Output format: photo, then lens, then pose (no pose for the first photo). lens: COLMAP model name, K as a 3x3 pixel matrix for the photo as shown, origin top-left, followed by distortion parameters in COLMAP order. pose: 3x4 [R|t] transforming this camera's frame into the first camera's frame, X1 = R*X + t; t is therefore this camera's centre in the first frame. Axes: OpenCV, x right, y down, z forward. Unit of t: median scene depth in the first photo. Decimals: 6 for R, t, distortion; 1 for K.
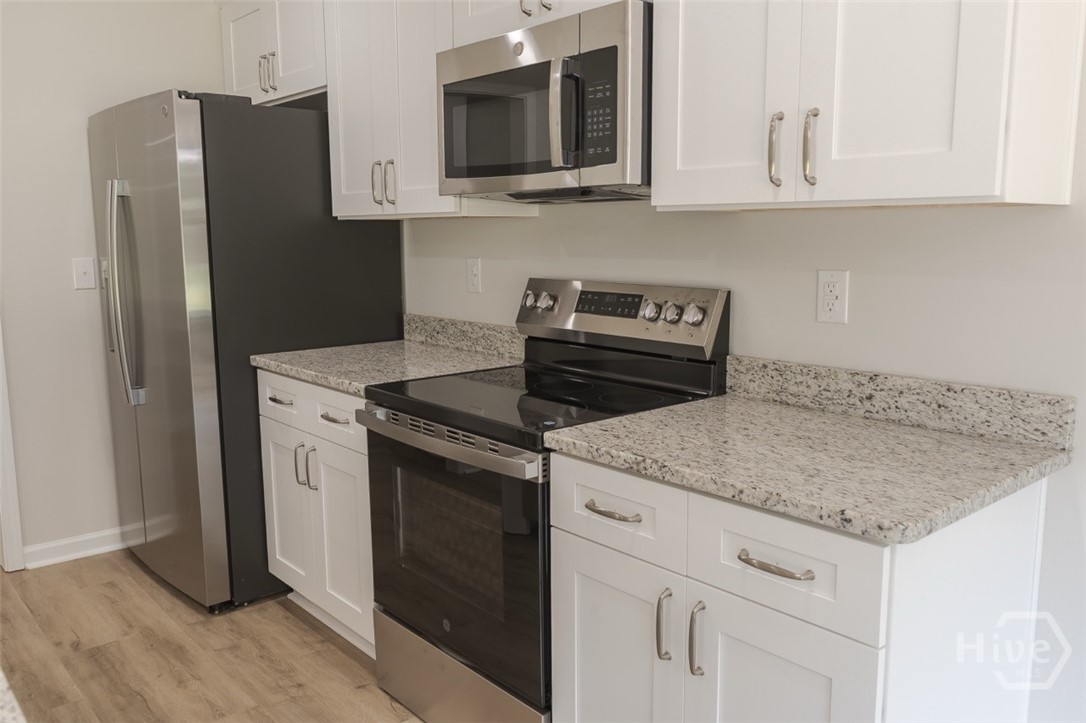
lens RADIAL K [[872.0, 0, 543.0], [0, 872.0, 361.5], [0, 0, 1]] dist [-0.007014, 0.002254]
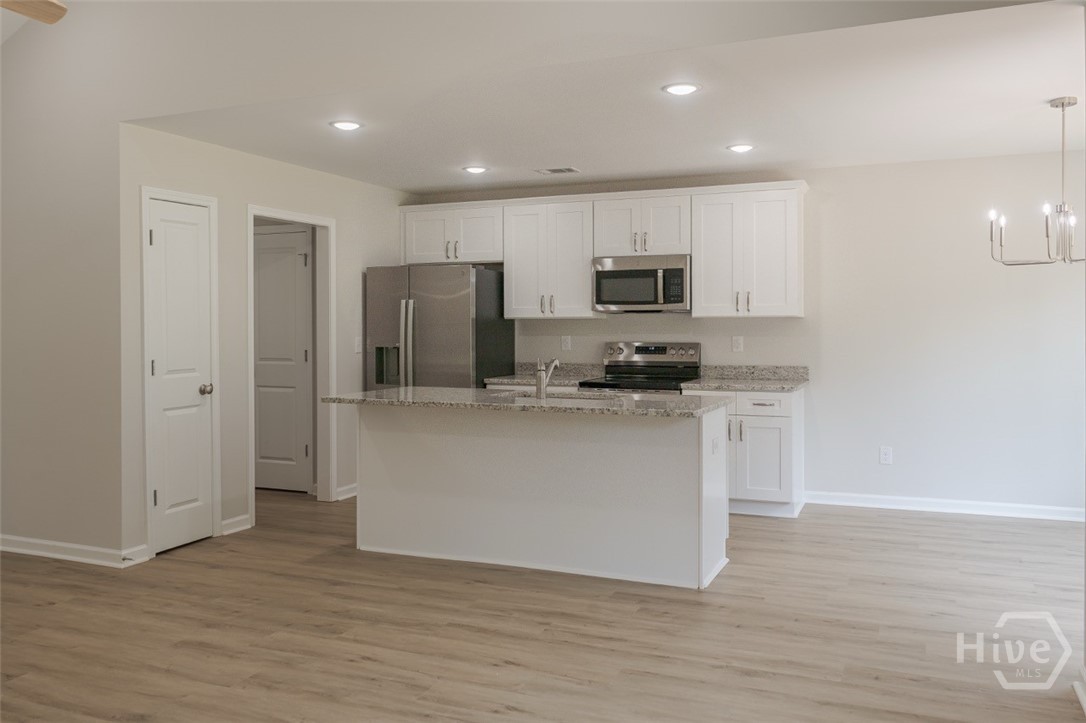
lens RADIAL K [[872.0, 0, 543.0], [0, 872.0, 361.5], [0, 0, 1]] dist [-0.007014, 0.002254]
pose [[0.897673, -0.016357, 0.440359, -1.709973], [0.064647, 0.993387, -0.094883, 0.246549], [-0.435895, 0.113642, 0.892794, -1.544023]]
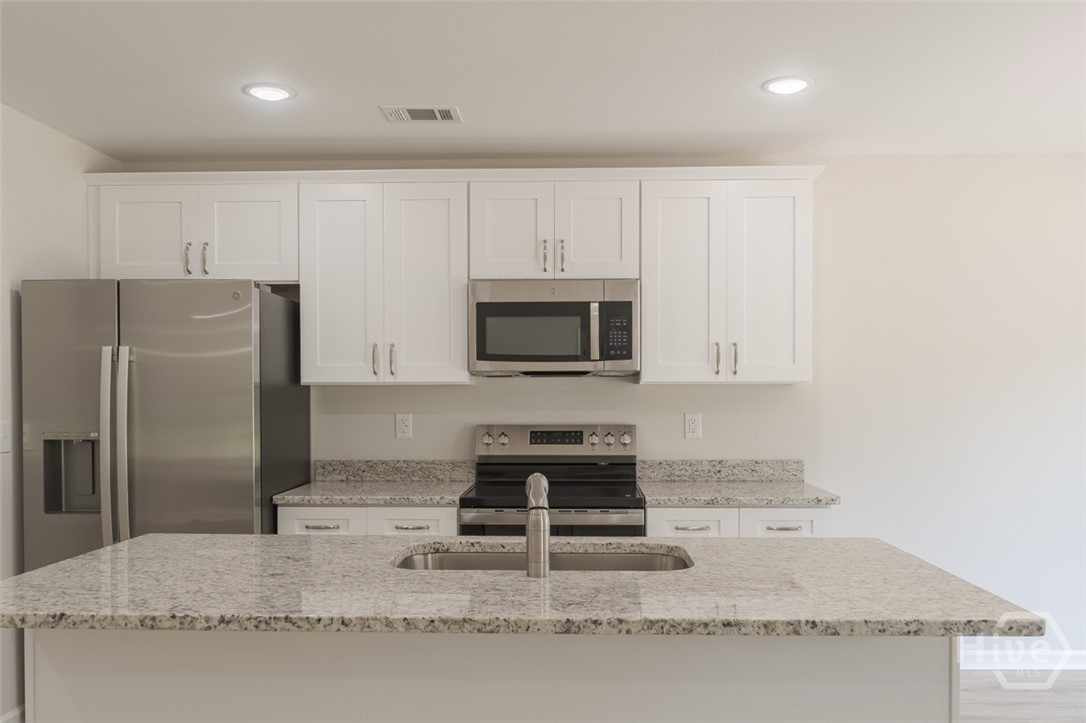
lens RADIAL K [[887.3, 0, 546.3], [0, 887.3, 424.5], [0, 0, 1]] dist [-0.003715, -0.000255]
pose [[0.678587, -0.022389, 0.734178, -1.411496], [0.108126, 0.991691, -0.069696, 0.030612], [-0.726518, 0.126679, 0.675370, -0.166946]]
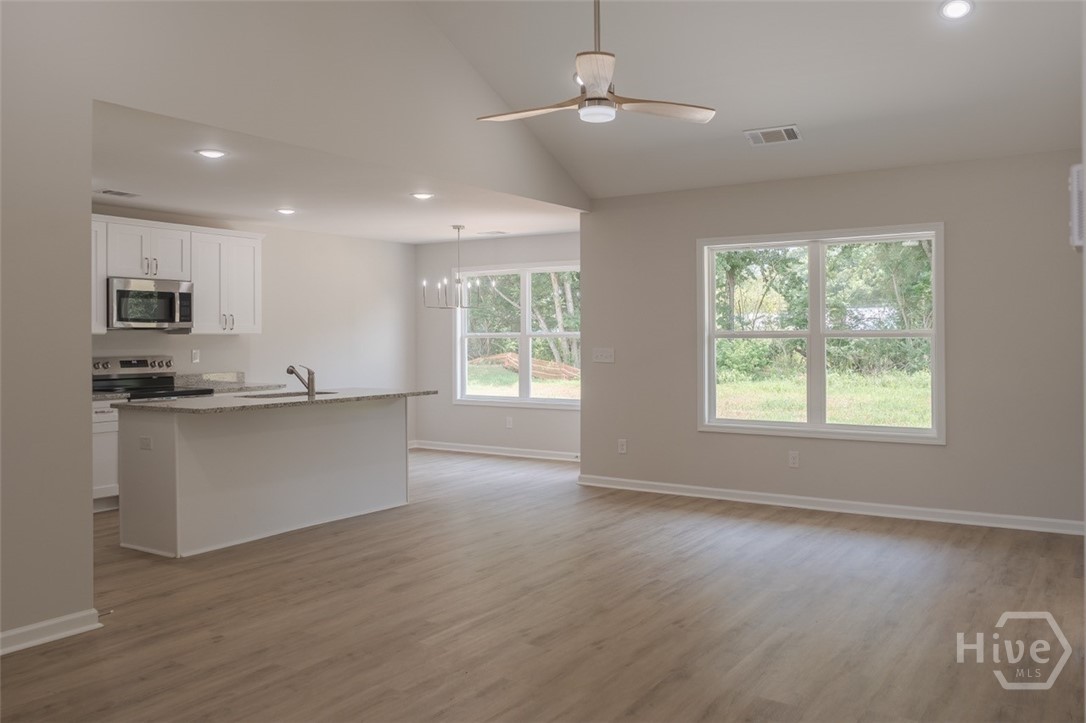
lens RADIAL K [[872.0, 0, 543.0], [0, 872.0, 361.5], [0, 0, 1]] dist [-0.007014, 0.002254]
pose [[-0.275941, -0.018005, 0.961006, -3.828648], [0.149030, 0.986932, 0.061283, -0.056372], [-0.949551, 0.160130, -0.269651, 0.552254]]
